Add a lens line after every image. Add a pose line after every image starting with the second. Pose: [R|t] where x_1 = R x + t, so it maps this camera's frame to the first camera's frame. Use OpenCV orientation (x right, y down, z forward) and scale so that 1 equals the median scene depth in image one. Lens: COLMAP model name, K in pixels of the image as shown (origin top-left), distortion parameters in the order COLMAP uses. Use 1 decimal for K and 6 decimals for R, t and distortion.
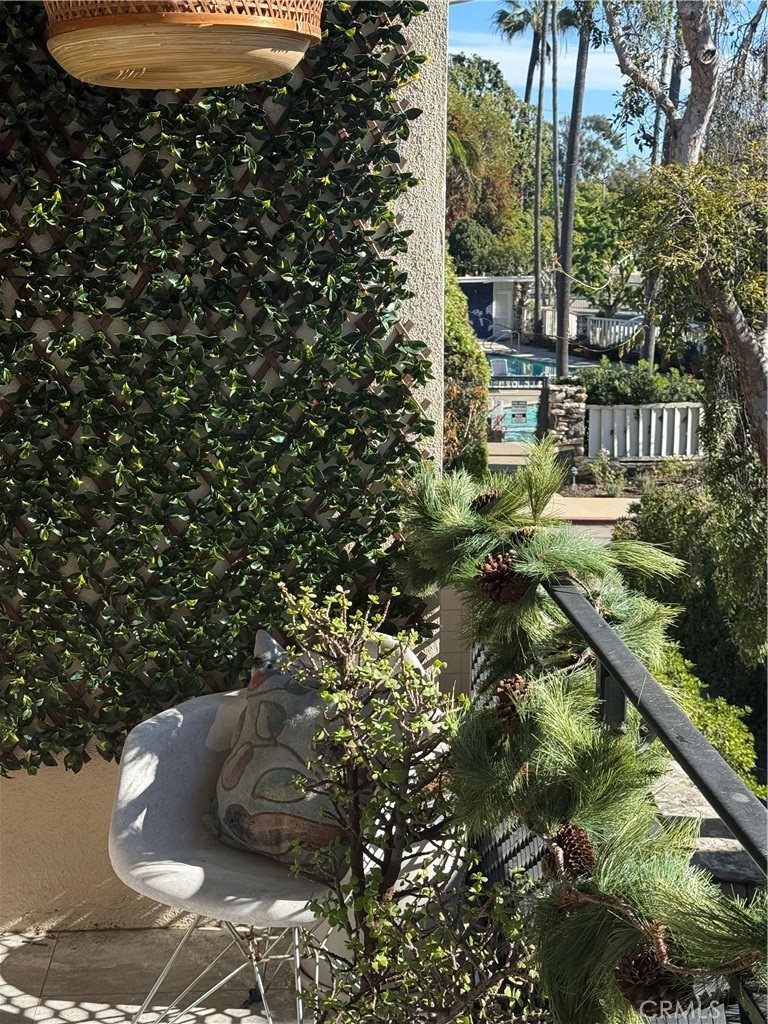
lens RADIAL K [[1596.9, 0, 384.2], [0, 1596.9, 520.9], [0, 0, 1]] dist [0.108381, 0.000000]
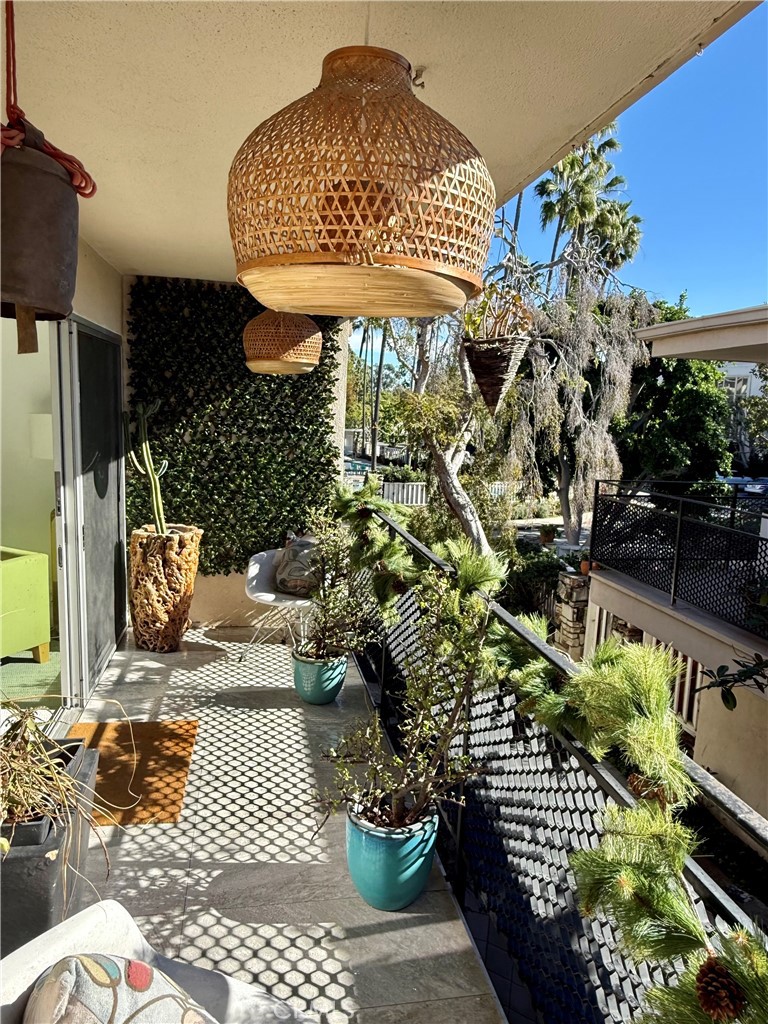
lens RADIAL K [[717.2, 0, 390.1], [0, 717.2, 509.7], [0, 0, 1]] dist [-0.006477, -0.000337]
pose [[0.990390, 0.023877, 0.136226, -0.068199], [-0.018533, 0.999013, -0.040360, 0.077224], [-0.137055, 0.037447, 0.989855, -0.486607]]
